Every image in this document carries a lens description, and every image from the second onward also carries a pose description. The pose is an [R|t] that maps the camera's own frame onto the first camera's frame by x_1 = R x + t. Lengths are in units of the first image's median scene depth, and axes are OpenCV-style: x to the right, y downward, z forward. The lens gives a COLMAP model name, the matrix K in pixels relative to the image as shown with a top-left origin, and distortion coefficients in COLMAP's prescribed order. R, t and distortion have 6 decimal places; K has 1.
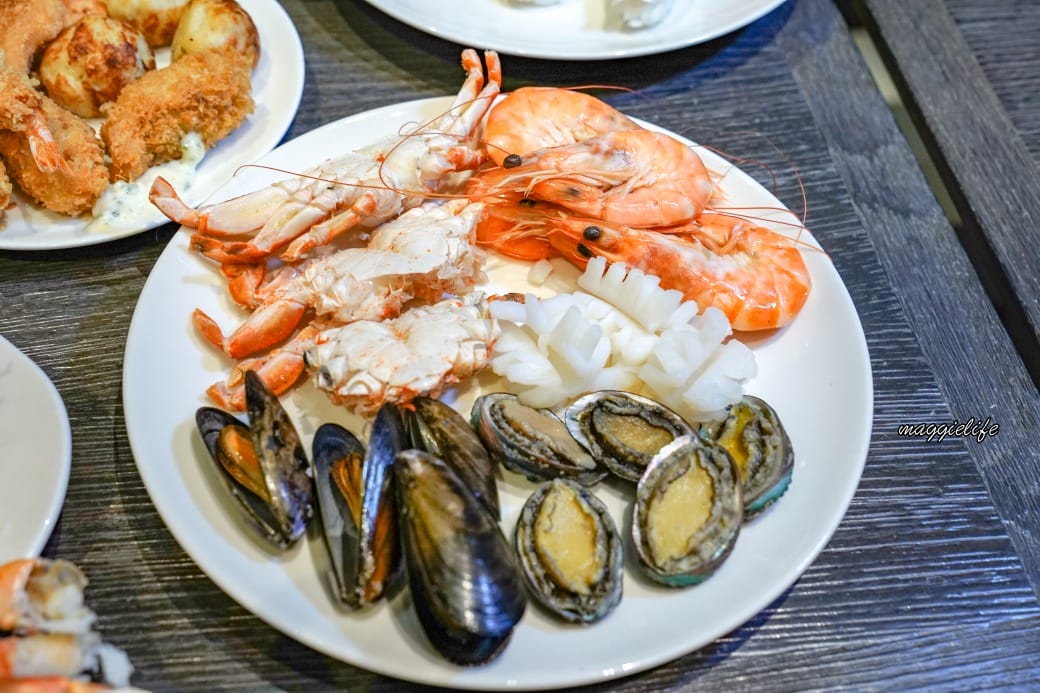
lens RADIAL K [[1373.7, 0, 520.0], [0, 1373.7, 346.5], [0, 0, 1]] dist [-0.005956, -0.026888]
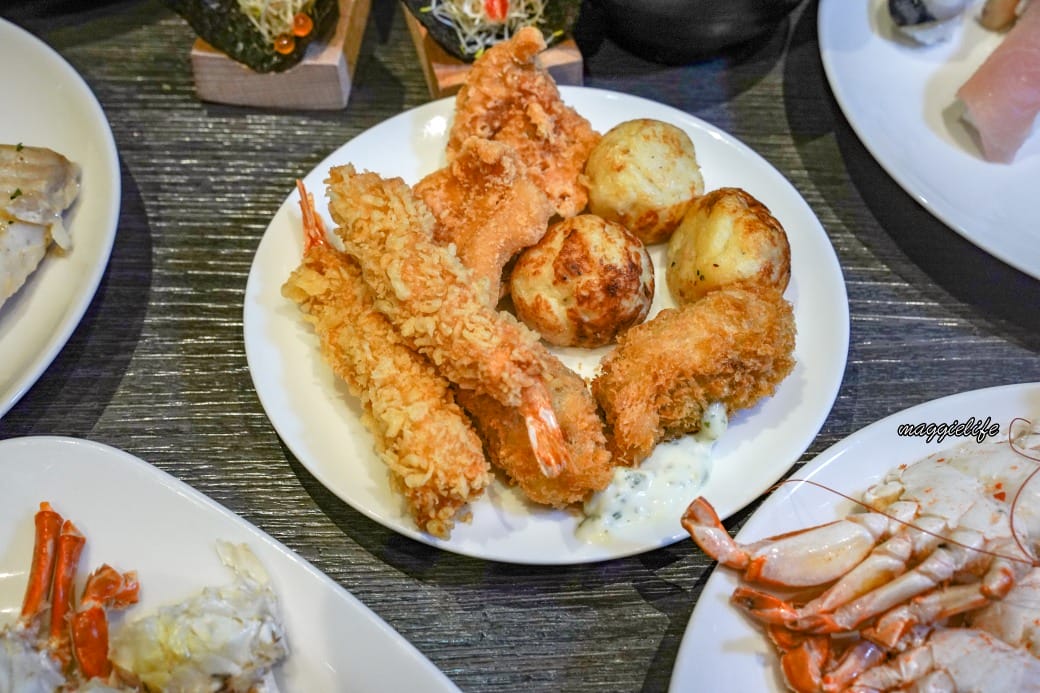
lens RADIAL K [[1373.7, 0, 520.0], [0, 1373.7, 346.5], [0, 0, 1]] dist [-0.005956, -0.026888]
pose [[0.985163, 0.107726, -0.133603, -0.251769], [-0.103236, 0.993848, 0.040111, -0.208557], [0.137102, -0.025723, 0.990223, 0.250592]]
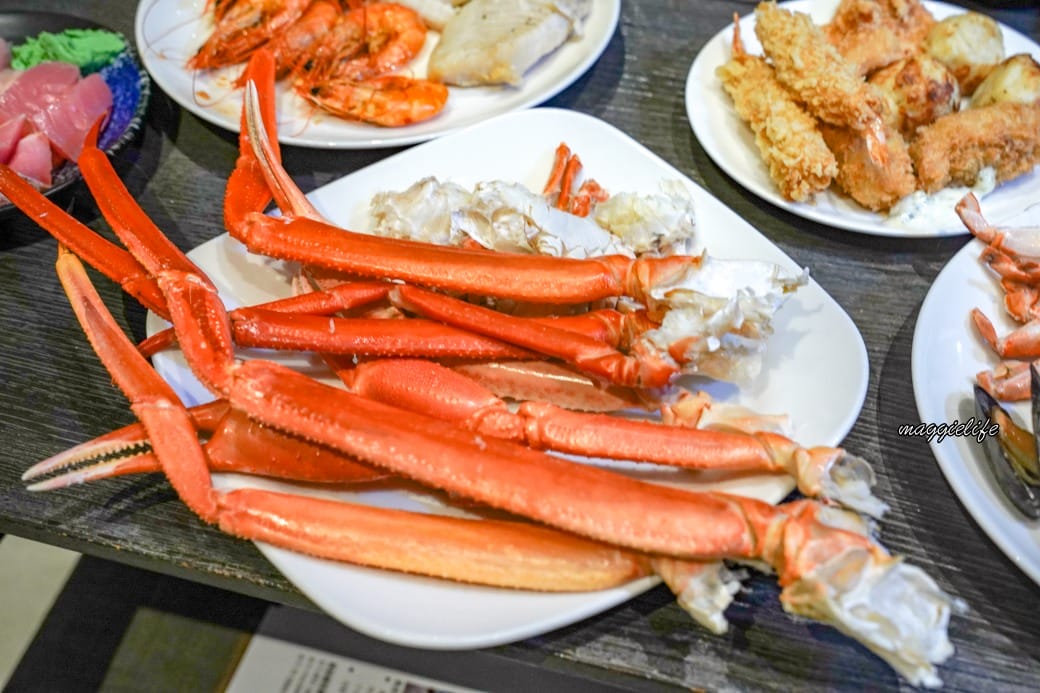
lens RADIAL K [[1348.0, 0, 483.2], [0, 1348.0, 347.3], [0, 0, 1]] dist [-0.016006, 0.005896]
pose [[0.890625, 0.275877, -0.361495, -0.171414], [-0.303058, 0.952772, -0.019539, 0.138636], [0.339032, 0.126956, 0.932169, -0.170206]]
